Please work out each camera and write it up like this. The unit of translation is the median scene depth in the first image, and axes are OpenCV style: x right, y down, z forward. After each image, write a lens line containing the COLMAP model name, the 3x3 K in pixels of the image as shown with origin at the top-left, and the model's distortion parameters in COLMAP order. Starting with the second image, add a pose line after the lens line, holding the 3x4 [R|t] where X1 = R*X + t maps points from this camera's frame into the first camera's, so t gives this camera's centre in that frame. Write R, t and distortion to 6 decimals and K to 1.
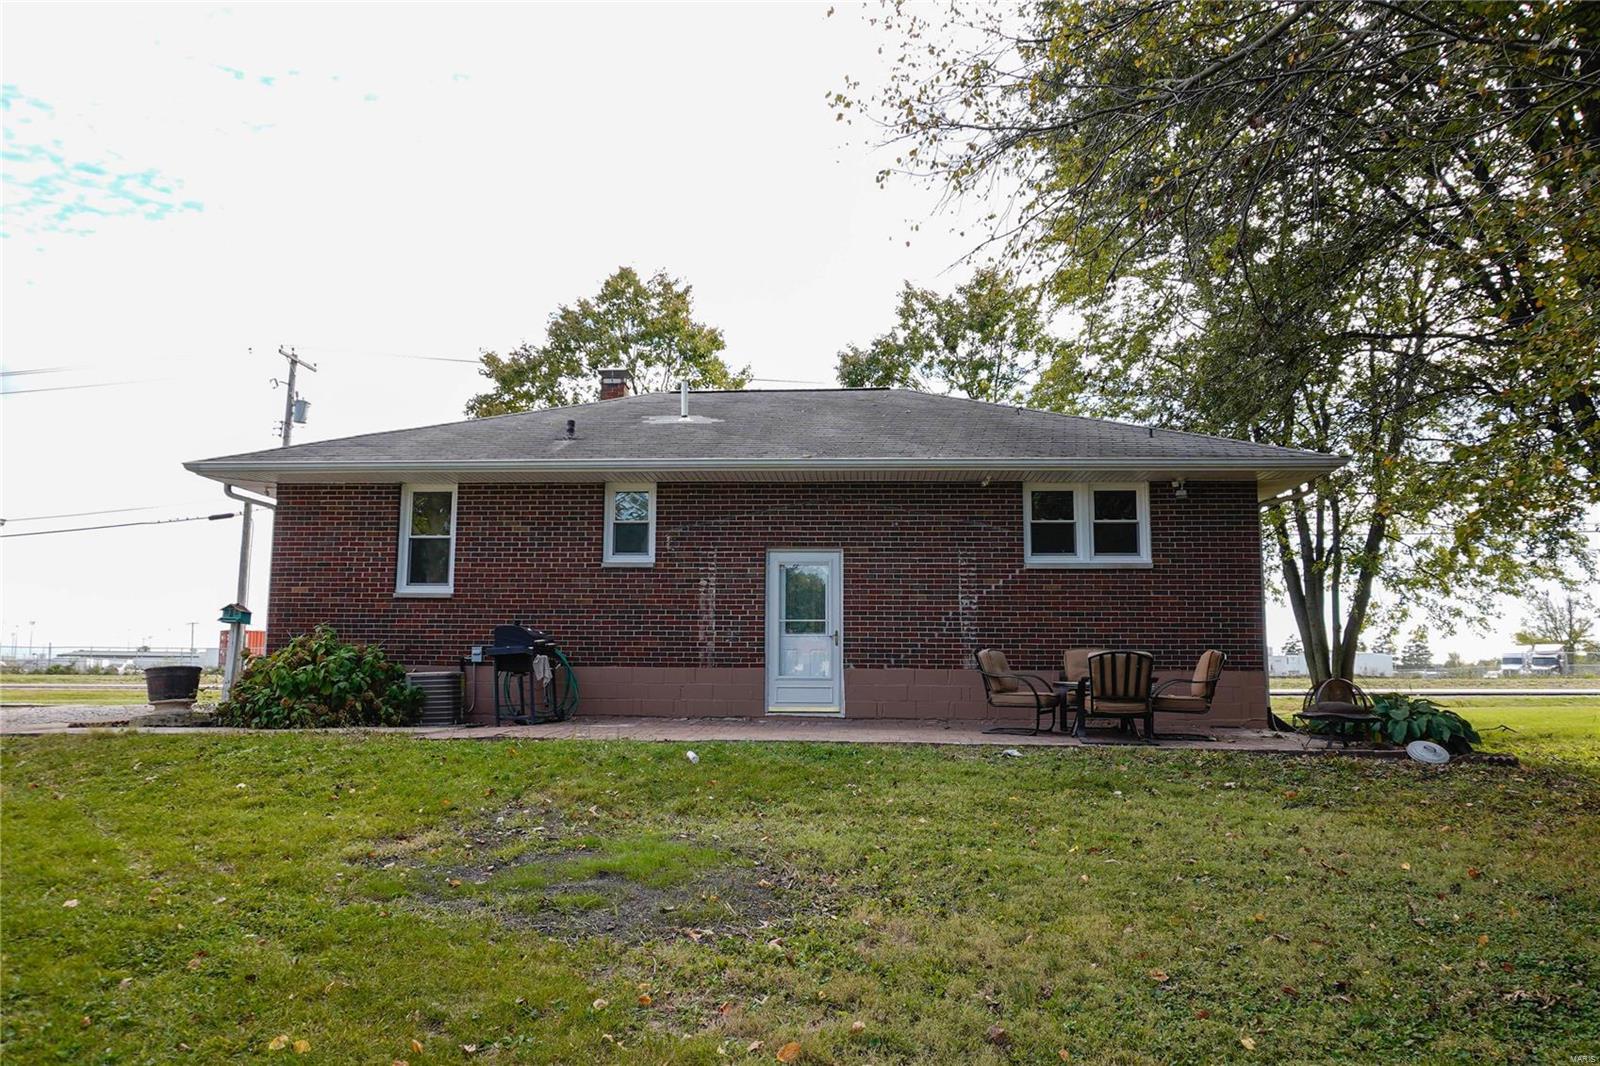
lens RADIAL K [[1083.3, 0, 805.7], [0, 1083.3, 533.6], [0, 0, 1]] dist [-0.051194, 0.036803]
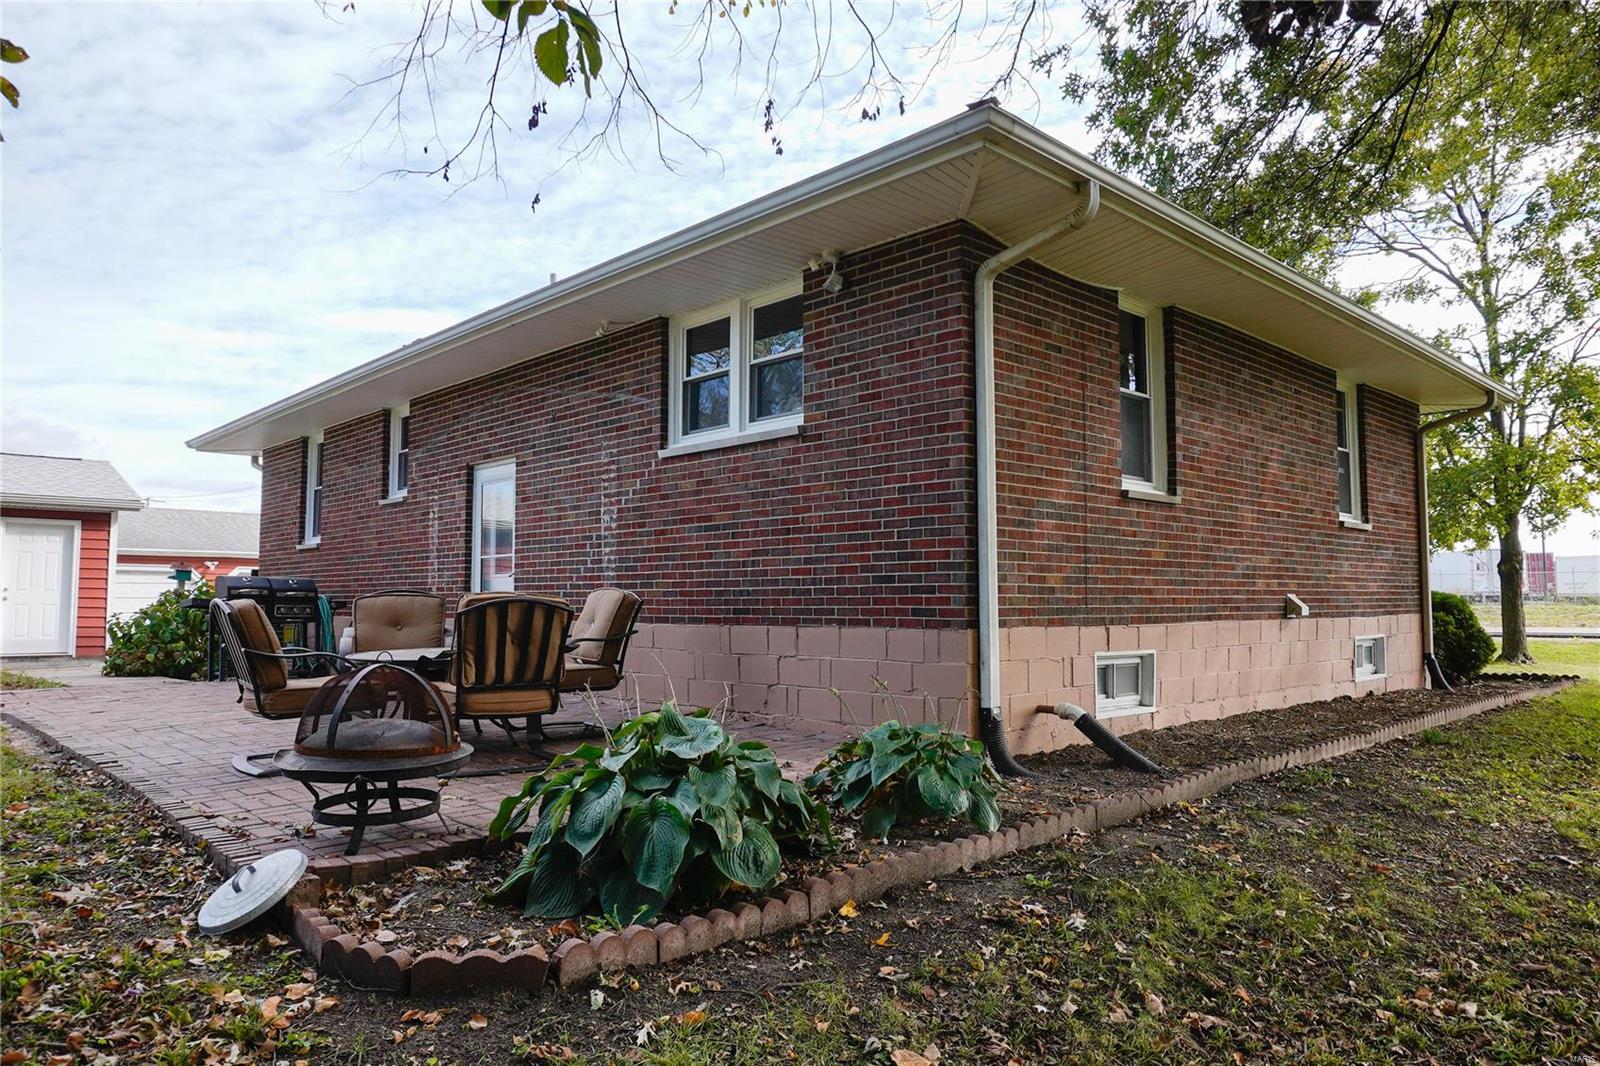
lens RADIAL K [[1083.3, 0, 805.7], [0, 1083.3, 533.6], [0, 0, 1]] dist [-0.051194, 0.036803]
pose [[0.708667, -0.052939, -0.703555, 0.685638], [0.096213, 0.995117, 0.022034, 0.068666], [0.698952, -0.083306, 0.710300, 0.611642]]
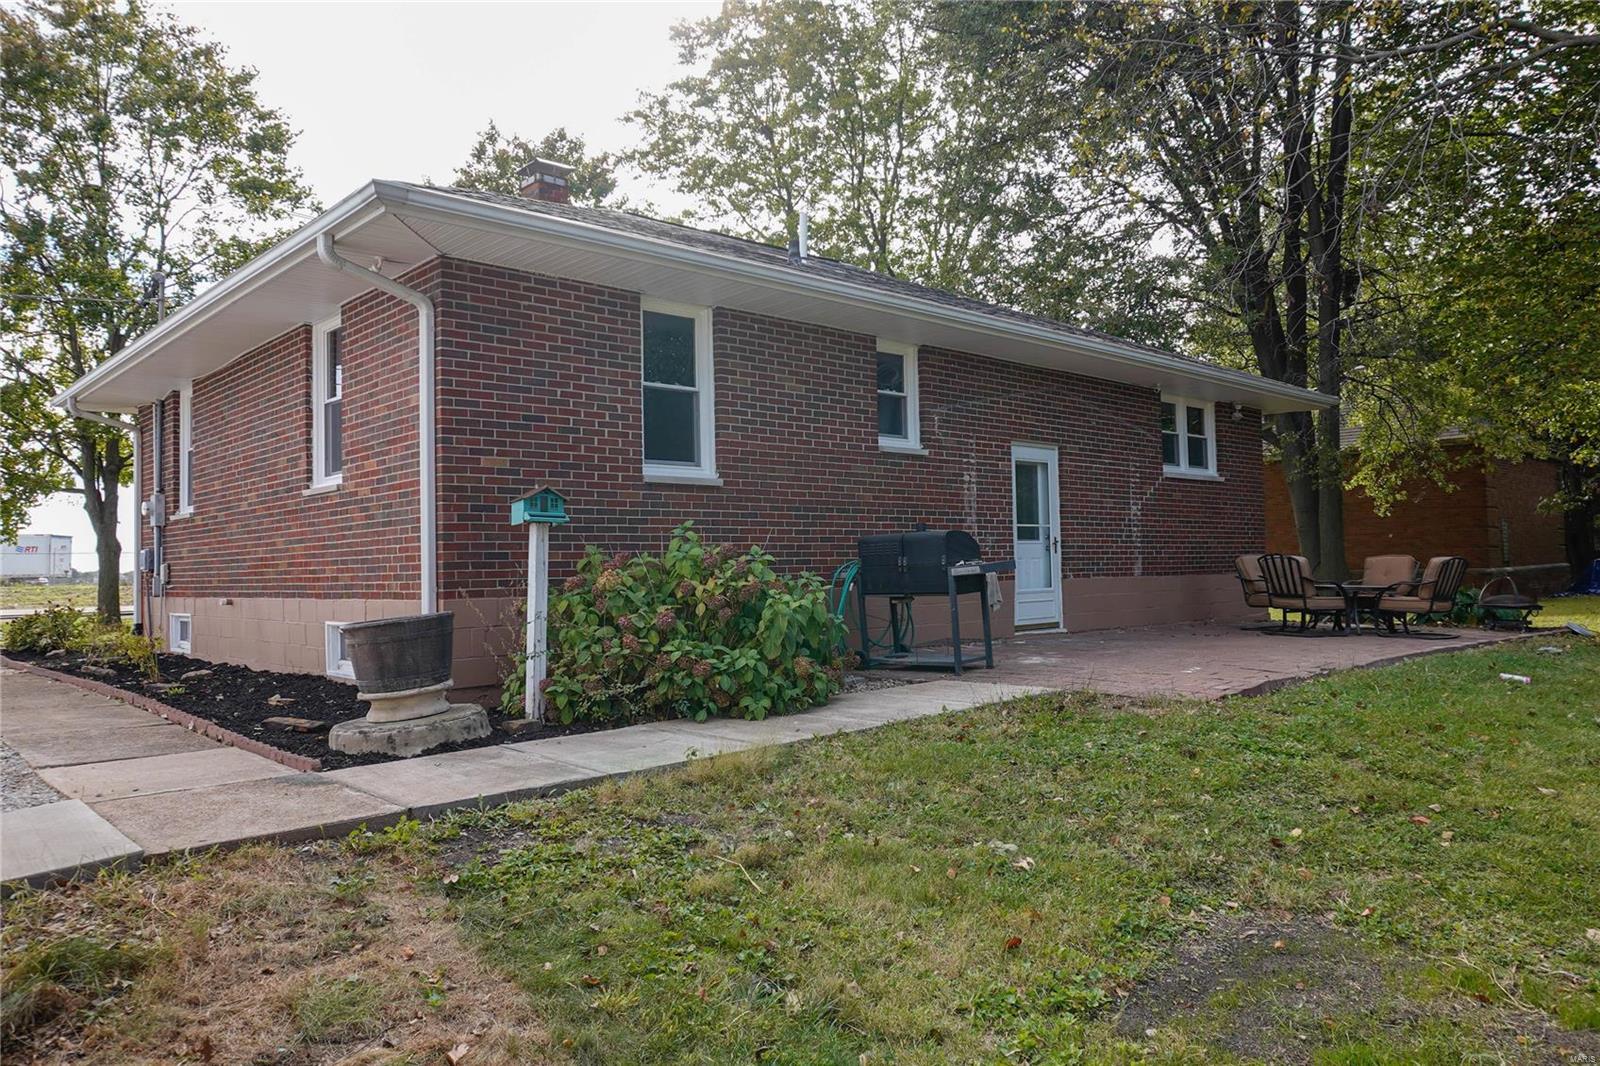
lens RADIAL K [[1083.3, 0, 805.7], [0, 1083.3, 533.6], [0, 0, 1]] dist [-0.051194, 0.036803]
pose [[0.714733, 0.003330, 0.699389, -0.744917], [-0.070875, 0.995186, 0.067691, 0.040495], [-0.695797, -0.097950, 0.711528, 0.502485]]
